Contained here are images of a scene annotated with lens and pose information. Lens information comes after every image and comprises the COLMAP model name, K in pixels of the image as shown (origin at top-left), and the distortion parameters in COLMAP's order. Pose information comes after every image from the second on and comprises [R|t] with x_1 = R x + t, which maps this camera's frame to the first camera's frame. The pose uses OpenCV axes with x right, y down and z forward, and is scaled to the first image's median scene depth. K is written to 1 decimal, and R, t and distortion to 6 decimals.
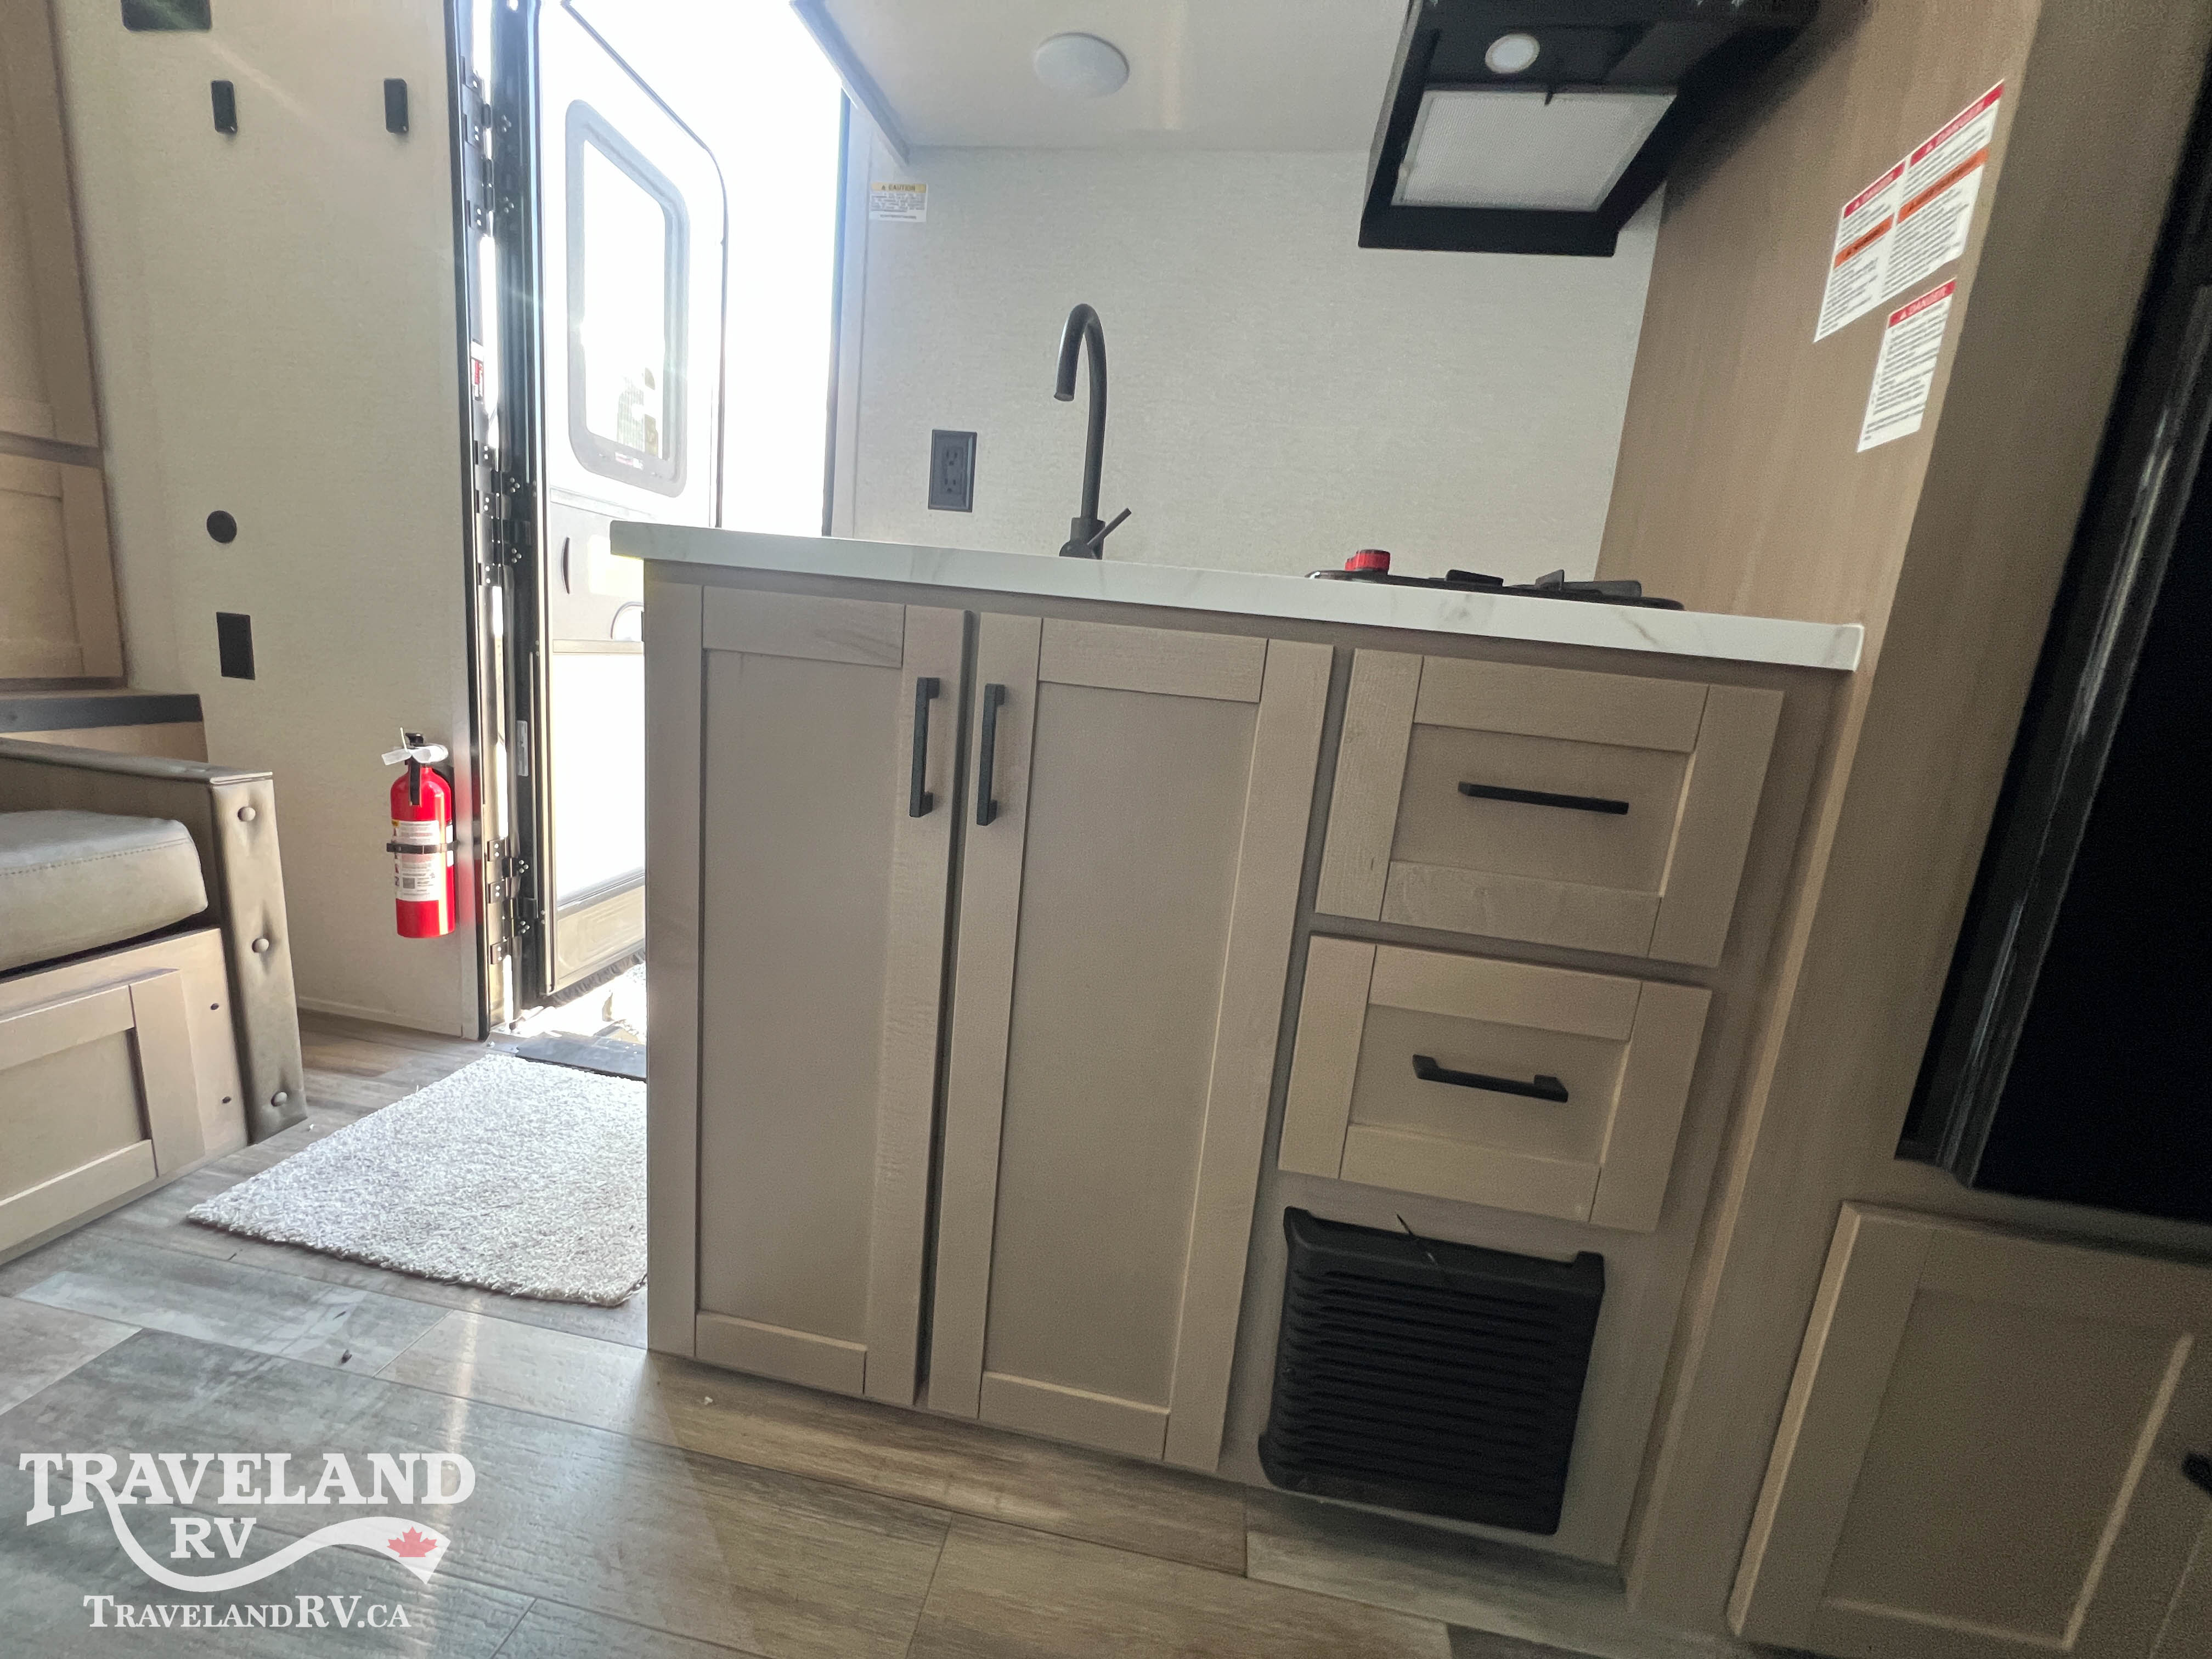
lens RADIAL K [[880.4, 0, 1100.8], [0, 880.4, 832.7], [0, 0, 1]] dist [-0.000315, 0.000273]
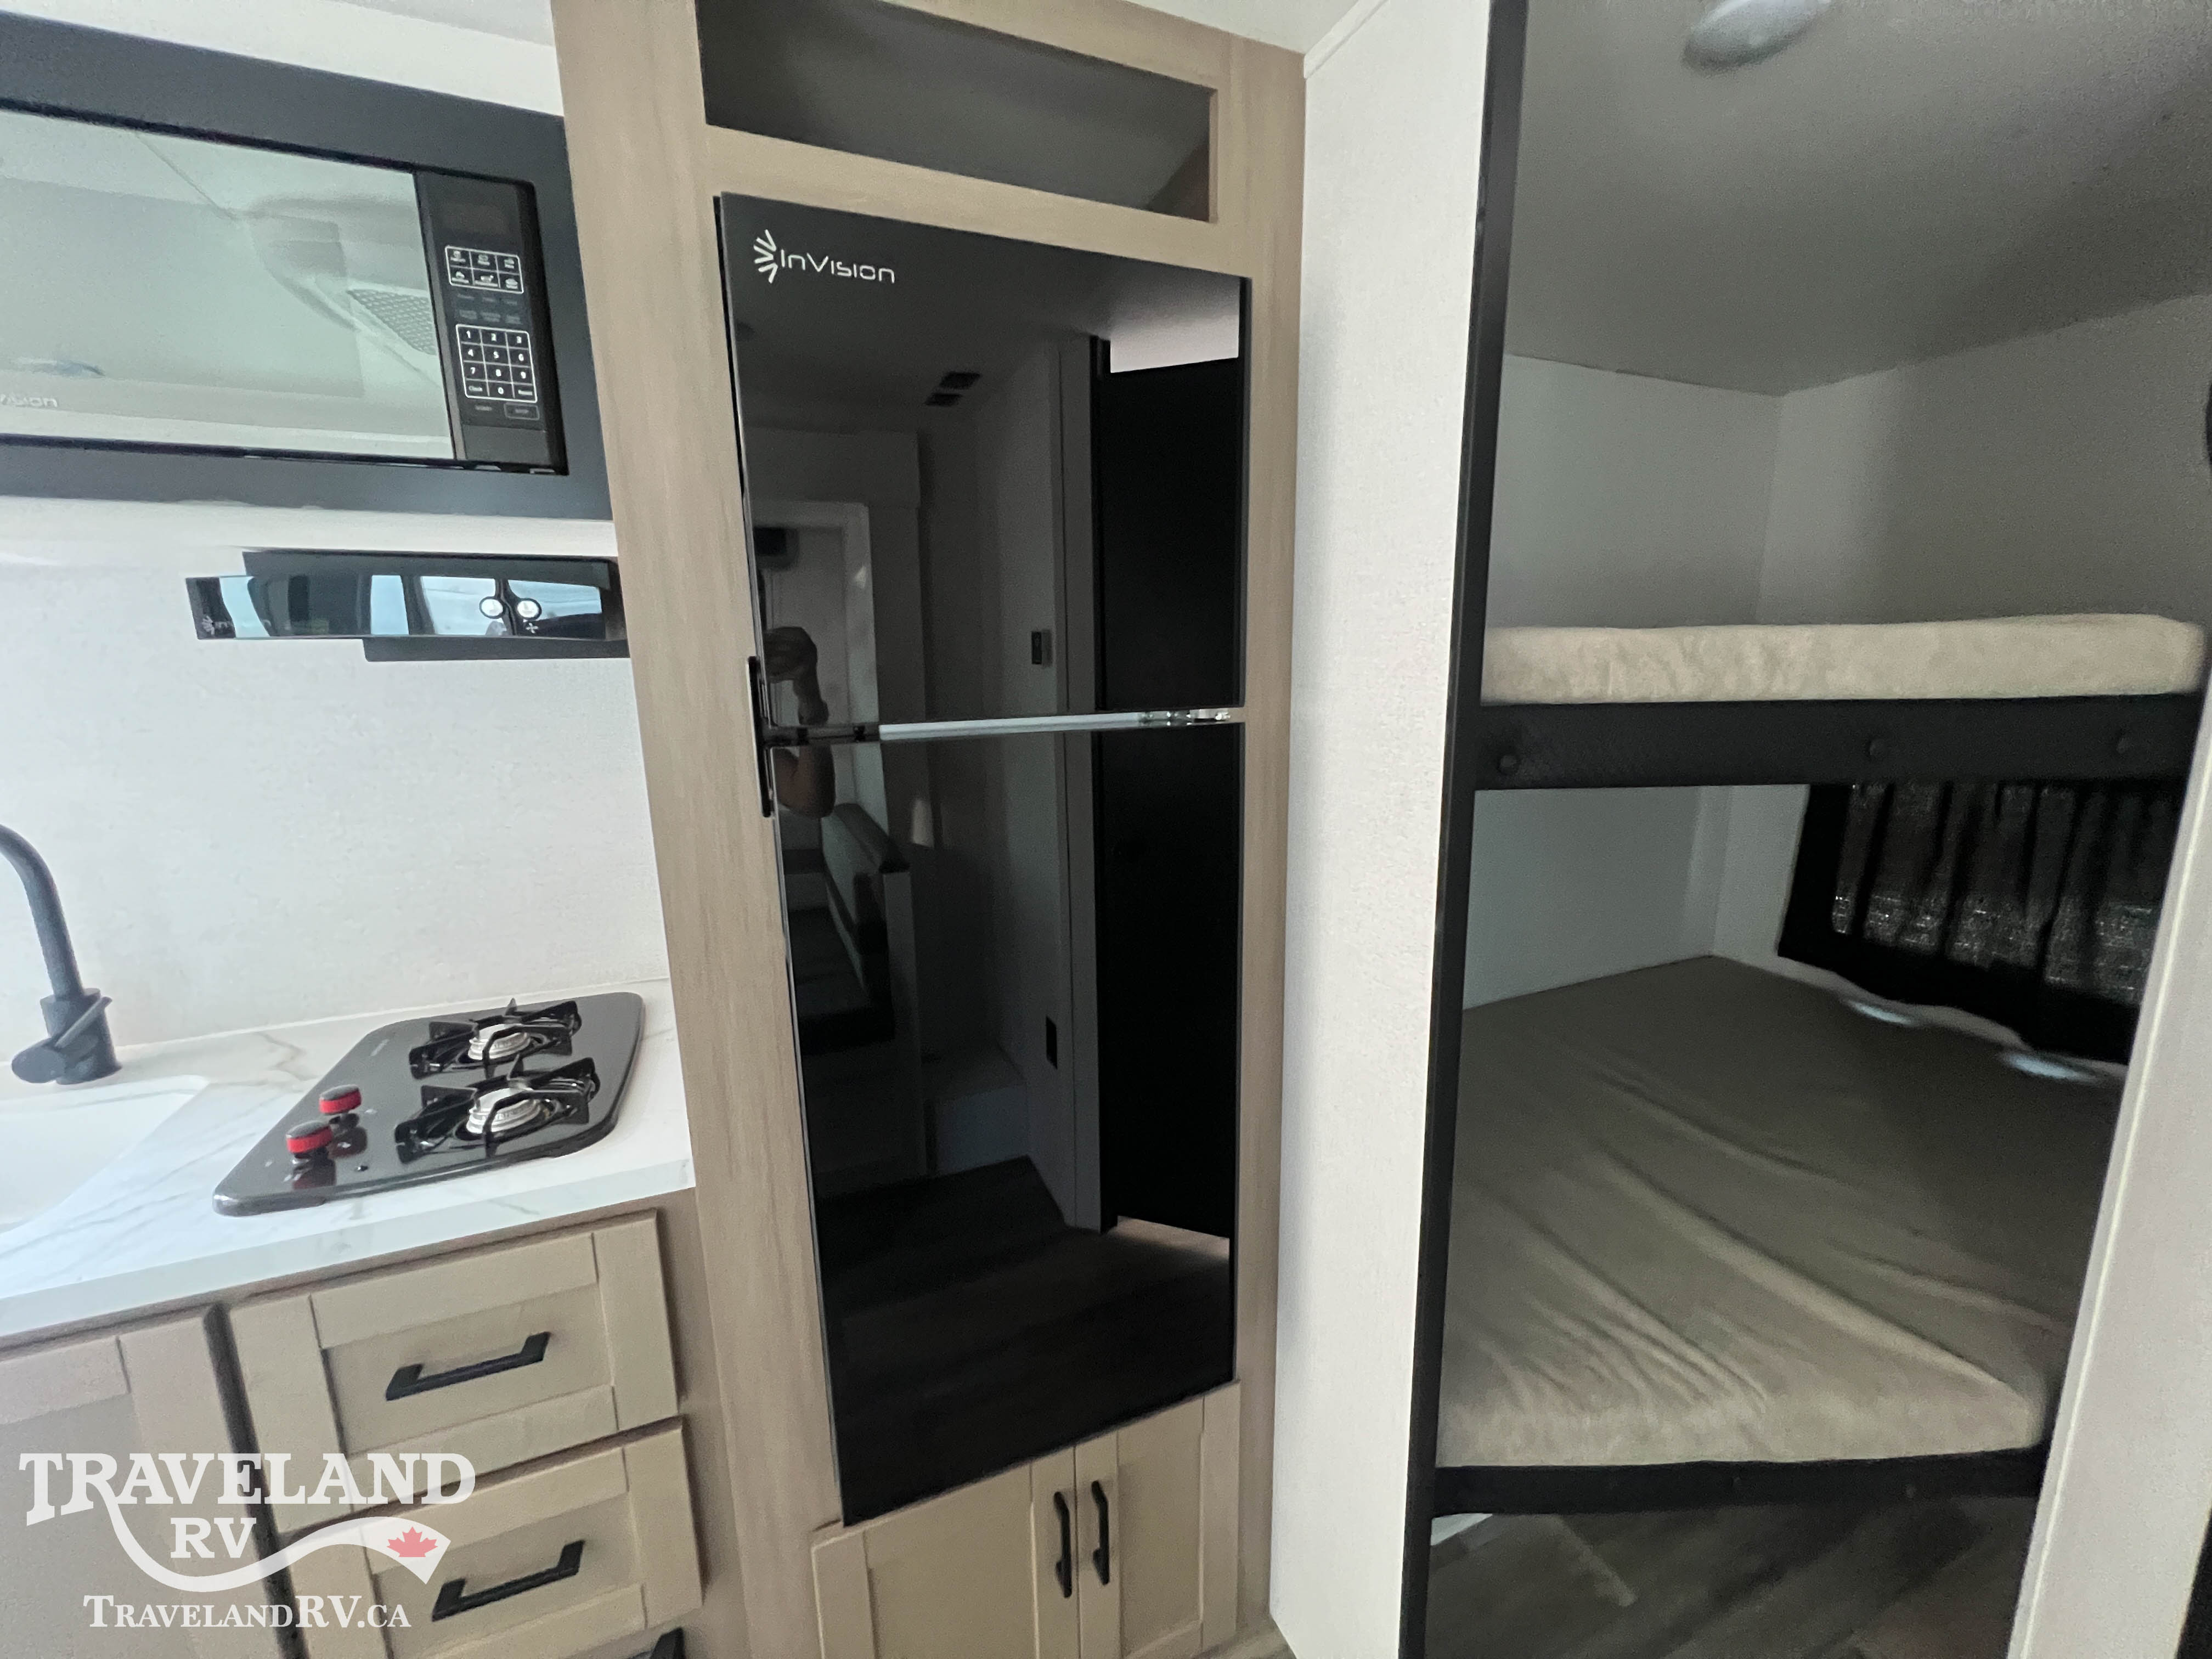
lens RADIAL K [[888.3, 0, 1103.1], [0, 888.3, 828.6], [0, 0, 1]] dist [-0.002885, 0.000910]
pose [[0.846947, -0.208518, 0.489082, 0.463567], [0.196309, 0.977529, 0.076814, -0.388287], [-0.494109, 0.030954, 0.868849, -0.263169]]
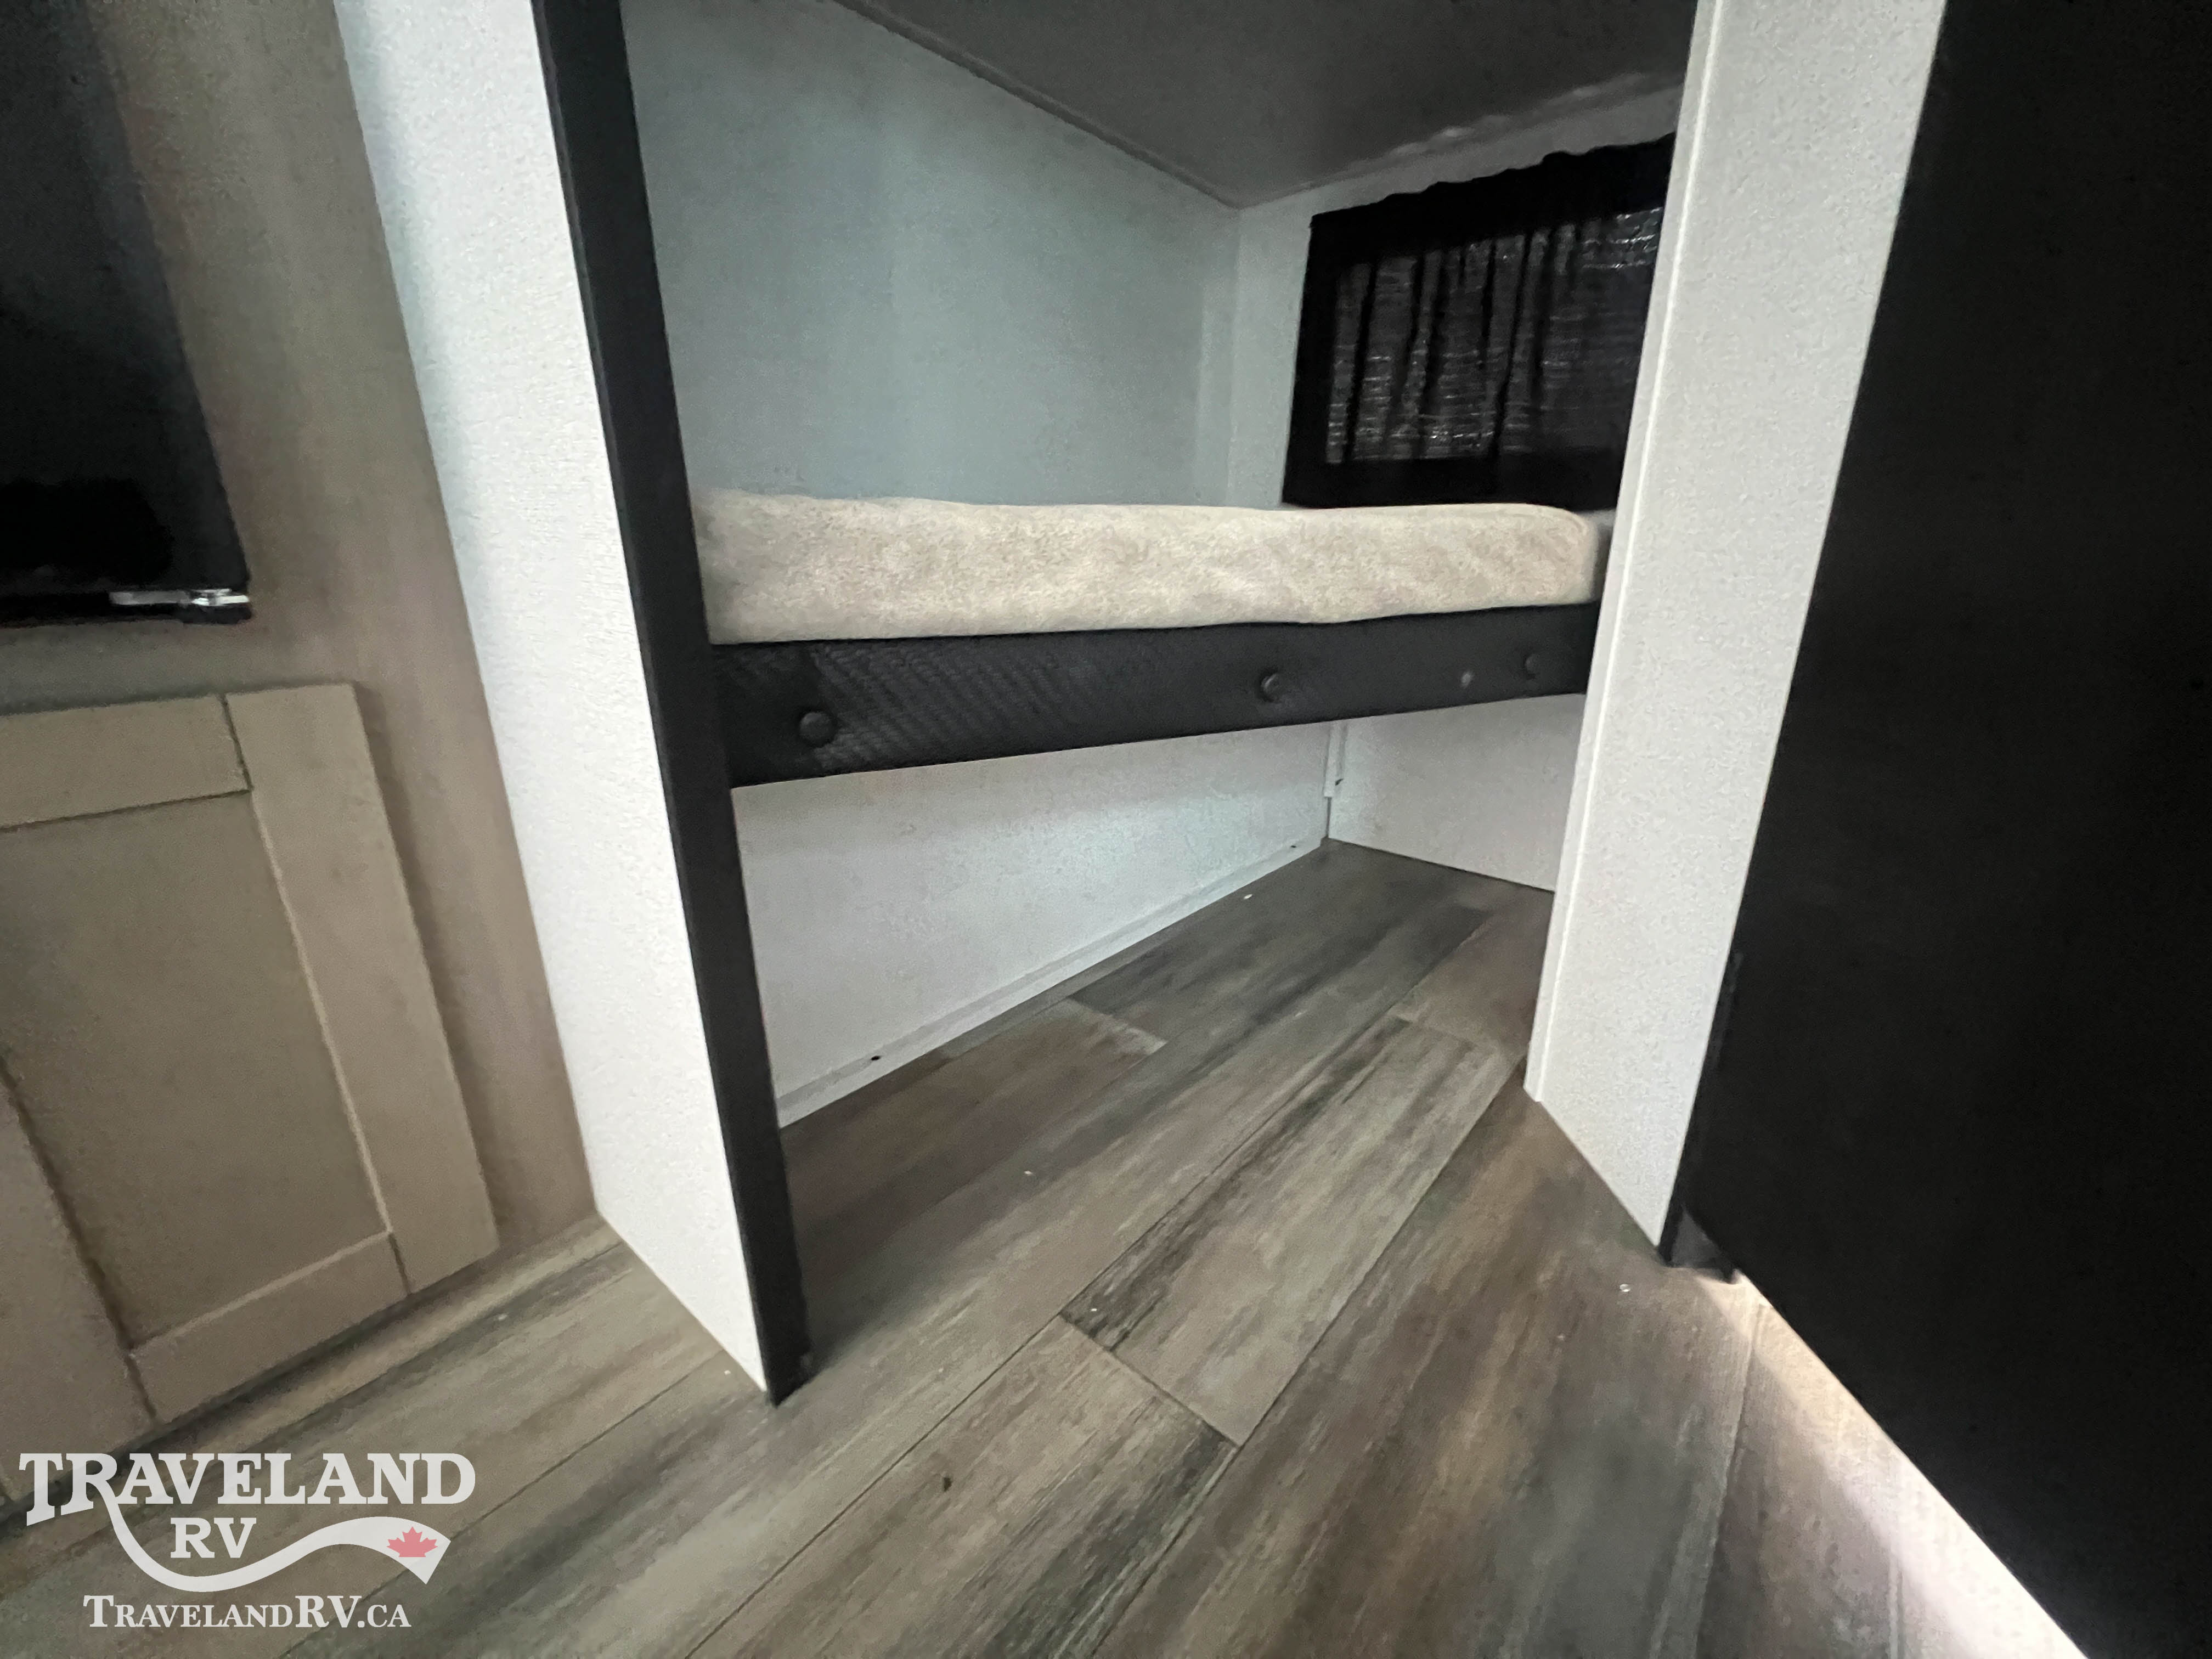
lens RADIAL K [[886.2, 0, 1100.8], [0, 886.2, 830.6], [0, 0, 1]] dist [-0.000146, 0.000078]
pose [[0.530430, -0.352844, 0.770808, 0.769460], [0.214658, 0.935534, 0.280532, 0.328178], [-0.820101, 0.016658, 0.571976, -0.026153]]
